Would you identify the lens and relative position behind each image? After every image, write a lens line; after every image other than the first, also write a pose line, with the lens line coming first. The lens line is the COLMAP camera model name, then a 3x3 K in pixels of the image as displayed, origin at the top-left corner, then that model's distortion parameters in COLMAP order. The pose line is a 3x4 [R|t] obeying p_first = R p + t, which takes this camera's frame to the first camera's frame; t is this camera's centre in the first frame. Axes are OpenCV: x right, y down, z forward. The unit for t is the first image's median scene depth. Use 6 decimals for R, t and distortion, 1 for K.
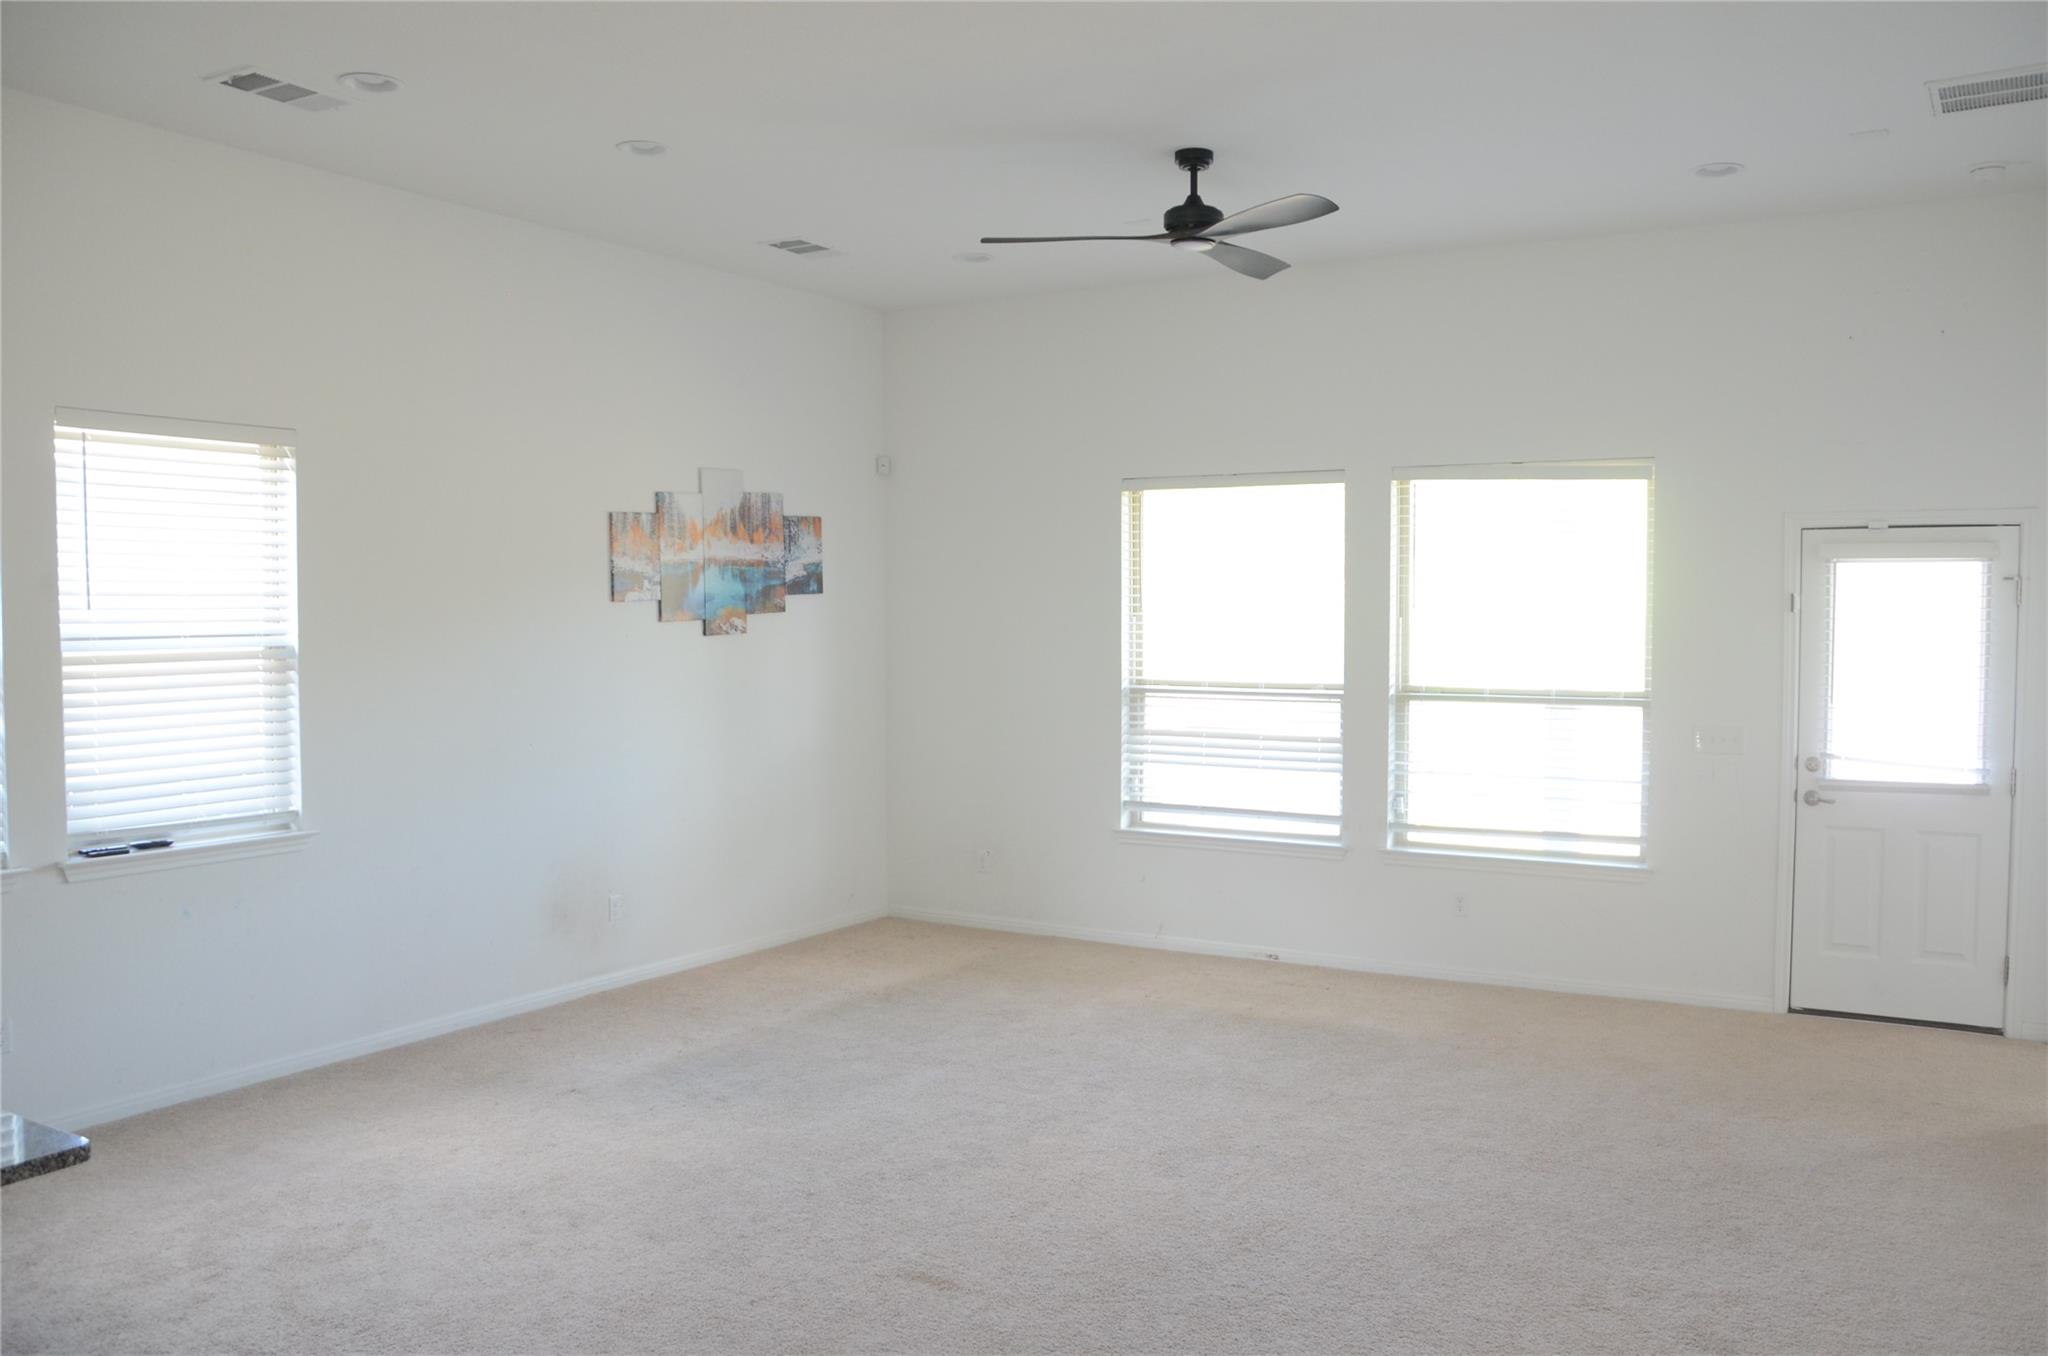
lens RADIAL K [[1734.9, 0, 1013.8], [0, 1734.9, 713.9], [0, 0, 1]] dist [-0.113538, 0.076909]
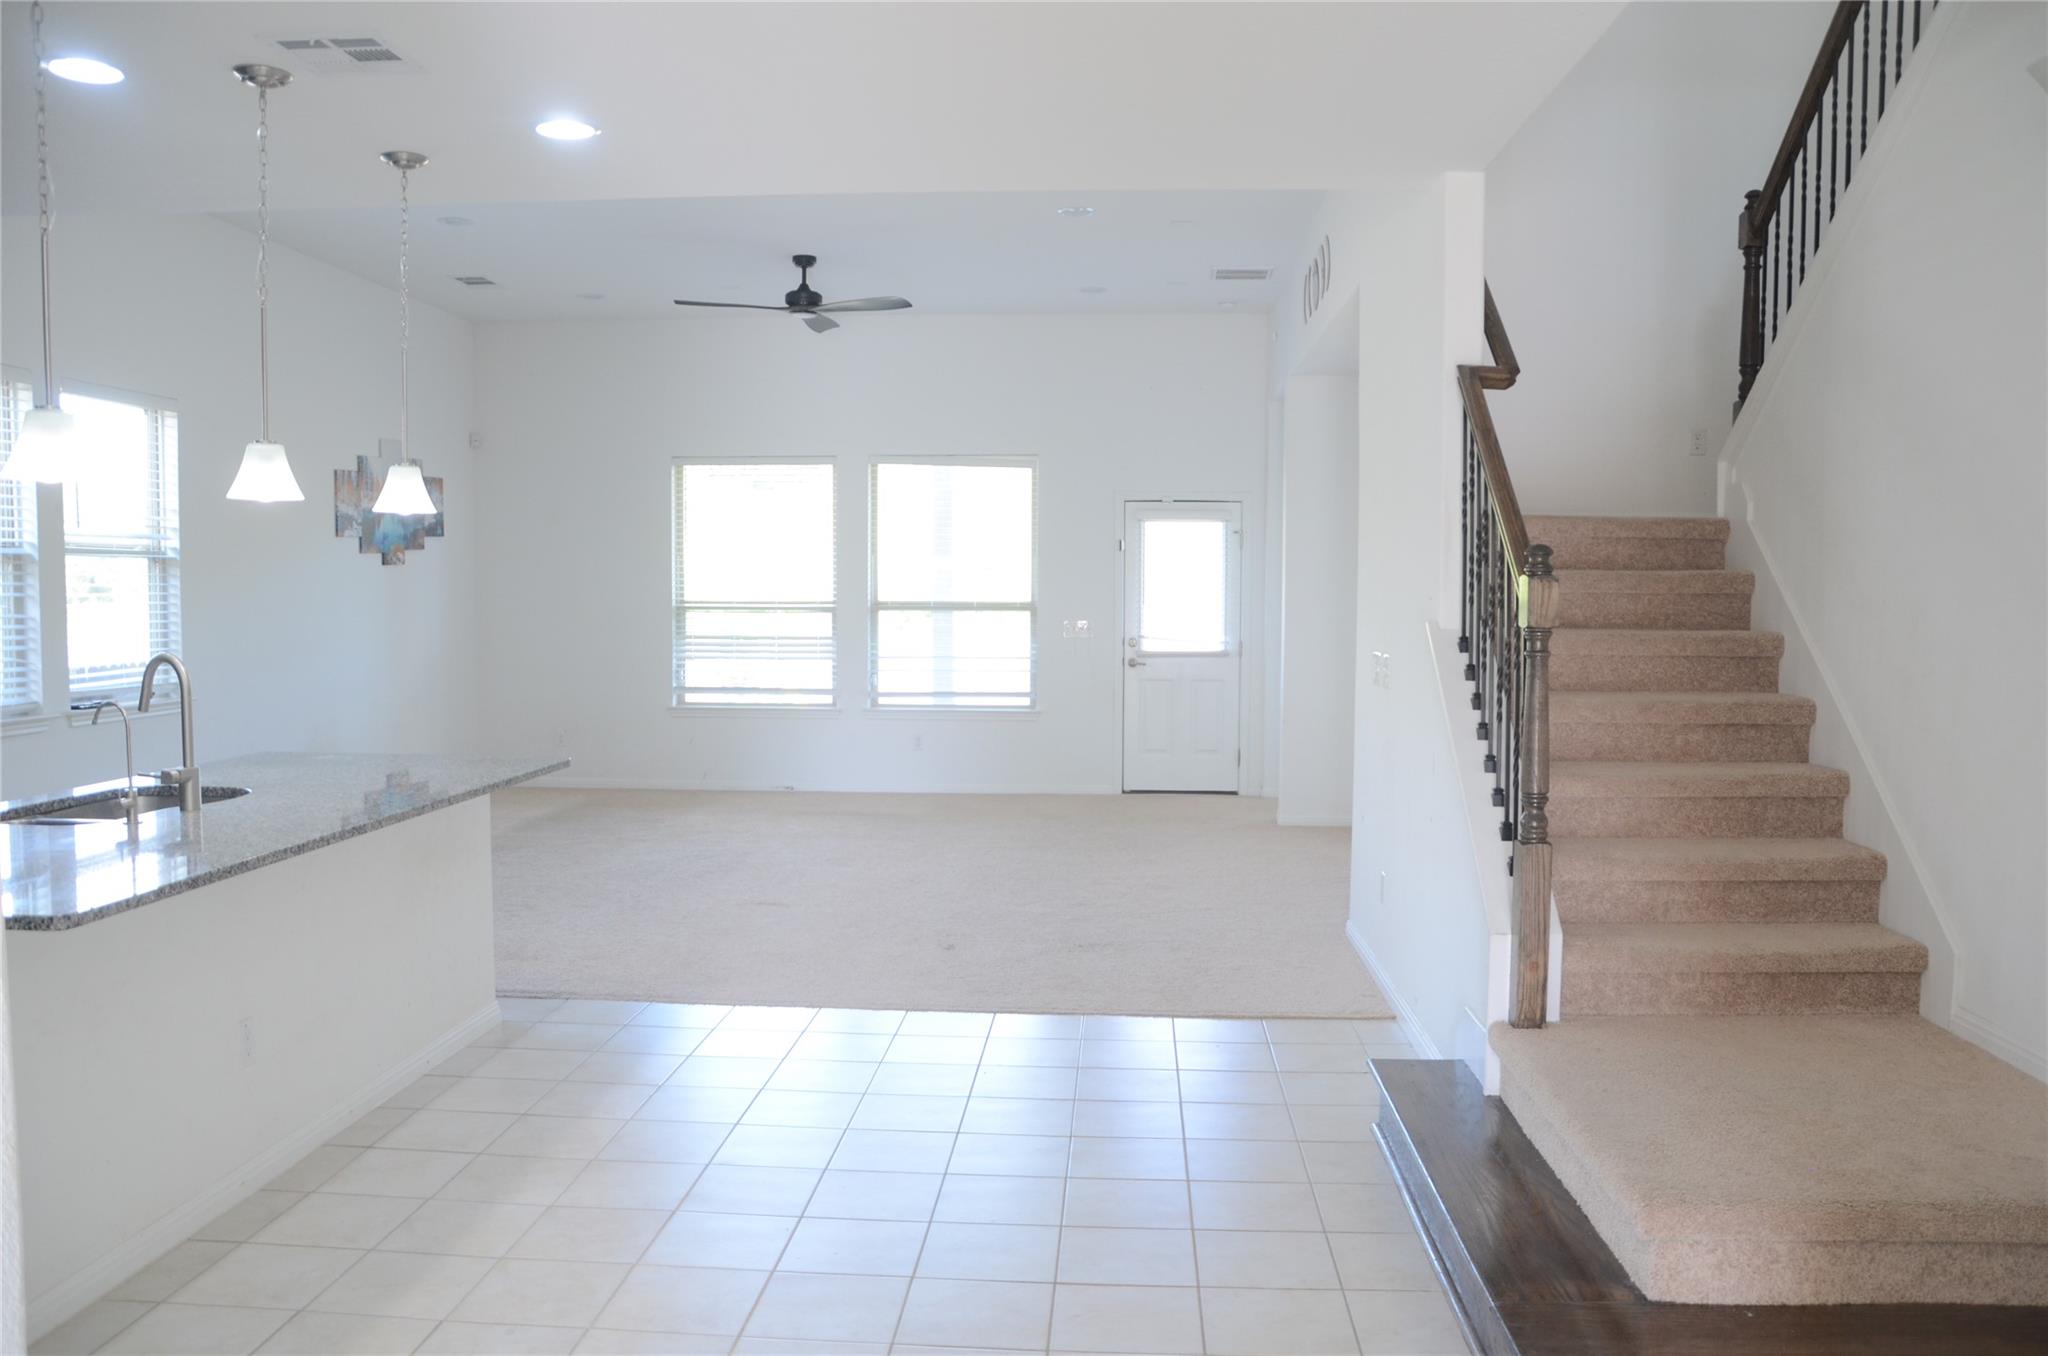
lens RADIAL K [[1626.8, 0, 1028.5], [0, 1626.8, 680.7], [0, 0, 1]] dist [-0.087893, 0.022626]
pose [[0.887139, -0.023391, 0.460908, -0.317093], [0.022344, 0.999720, 0.007728, 0.046481], [-0.460960, 0.003443, 0.887414, -0.331396]]
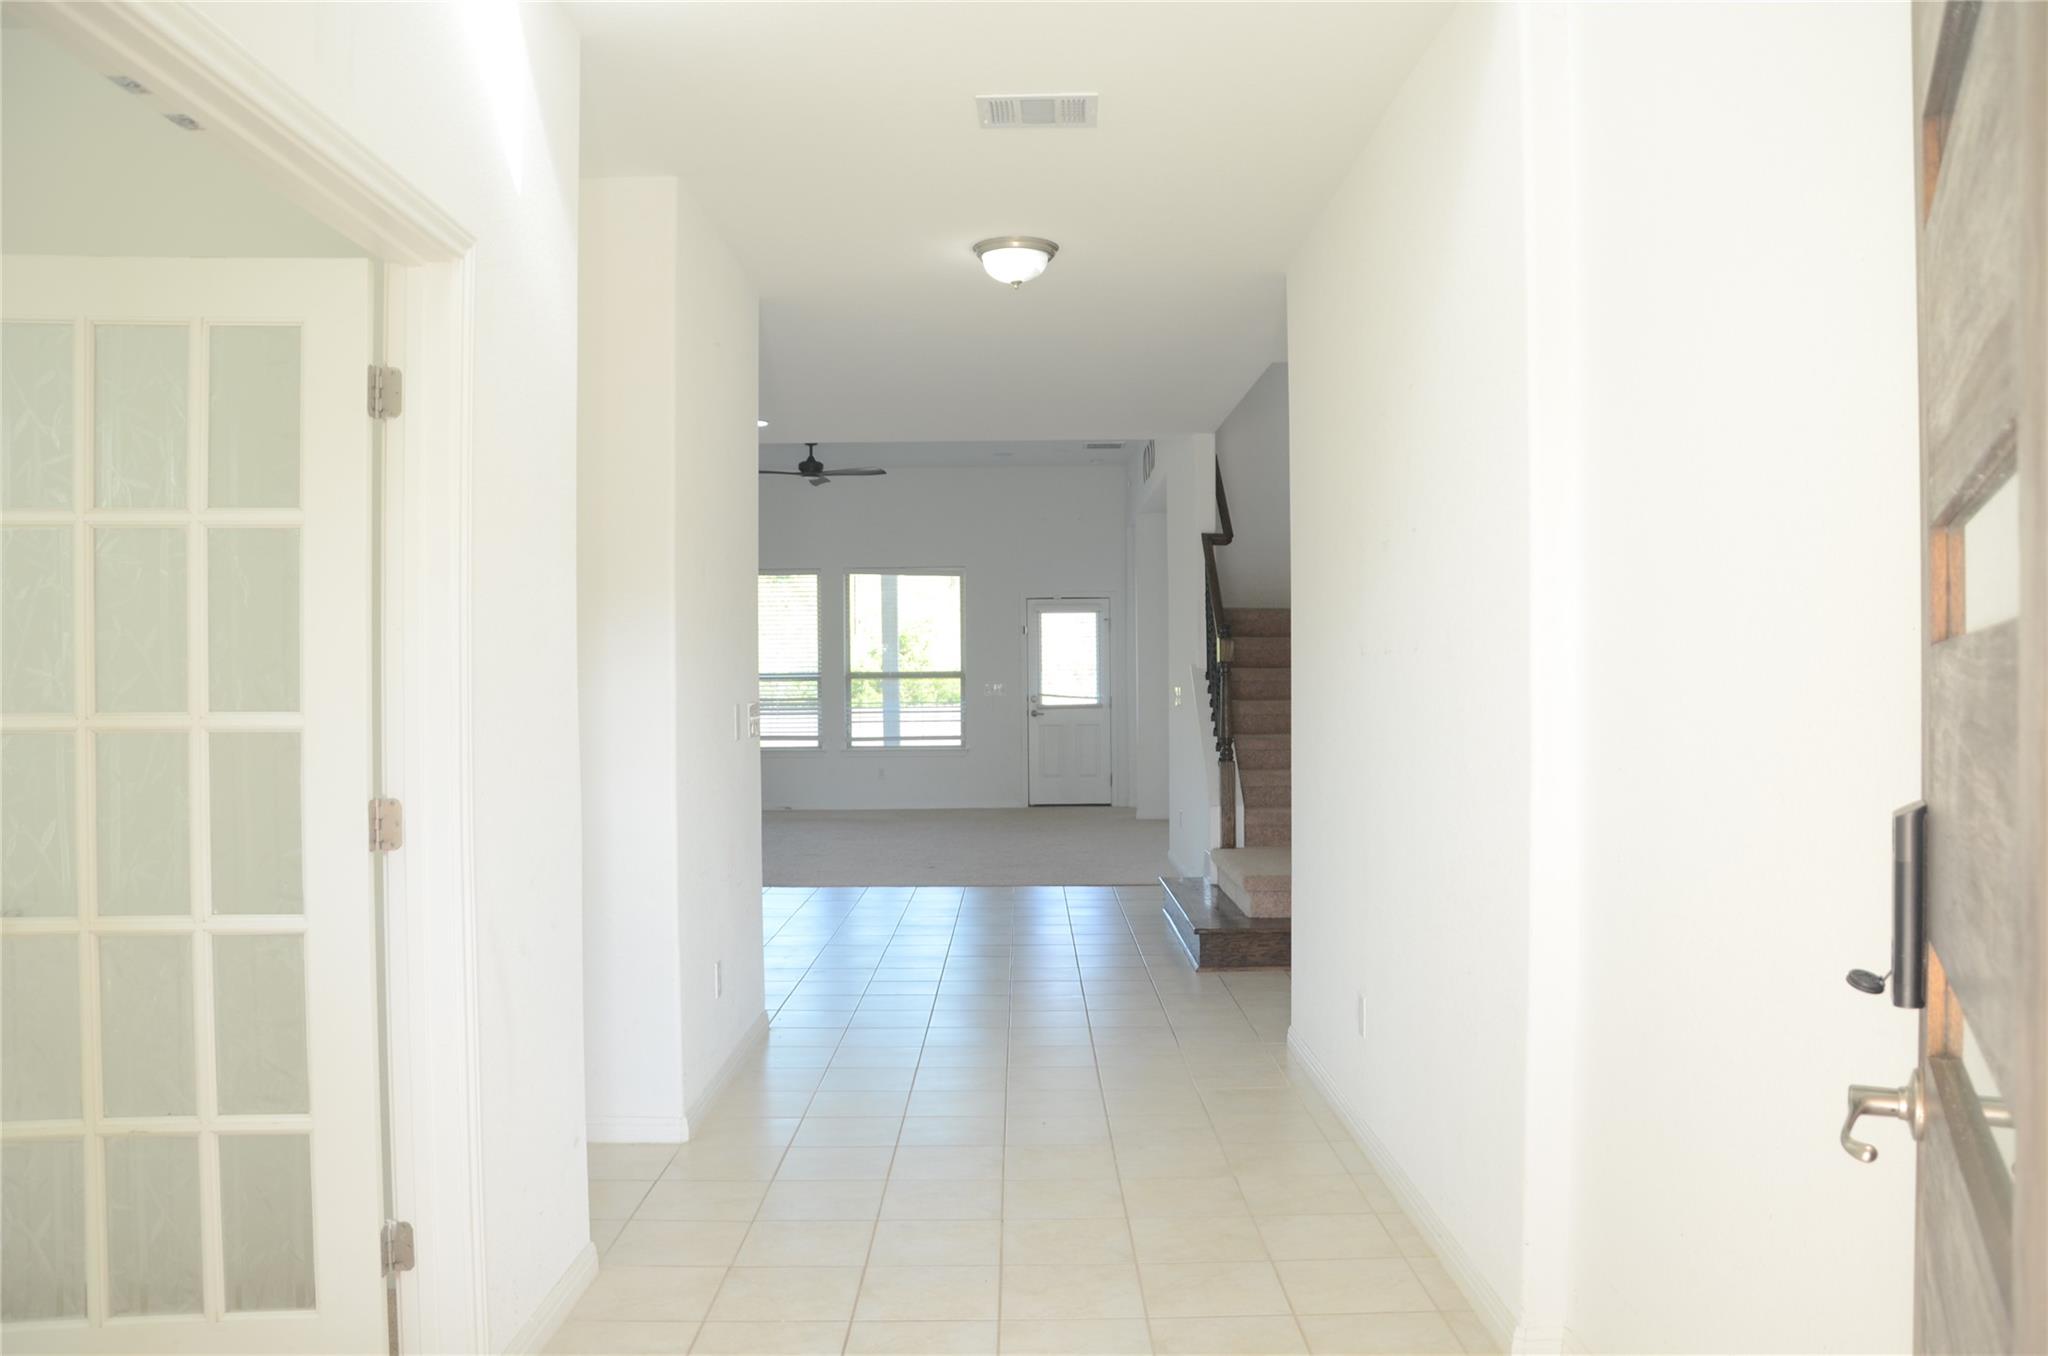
lens RADIAL K [[1626.8, 0, 1018.4], [0, 1626.8, 676.3], [0, 0, 1]] dist [-0.087893, 0.022626]
pose [[0.858279, -0.009540, 0.513094, -0.620338], [0.039272, 0.998116, -0.047133, 0.091764], [-0.511678, 0.060603, 0.857037, -0.814153]]
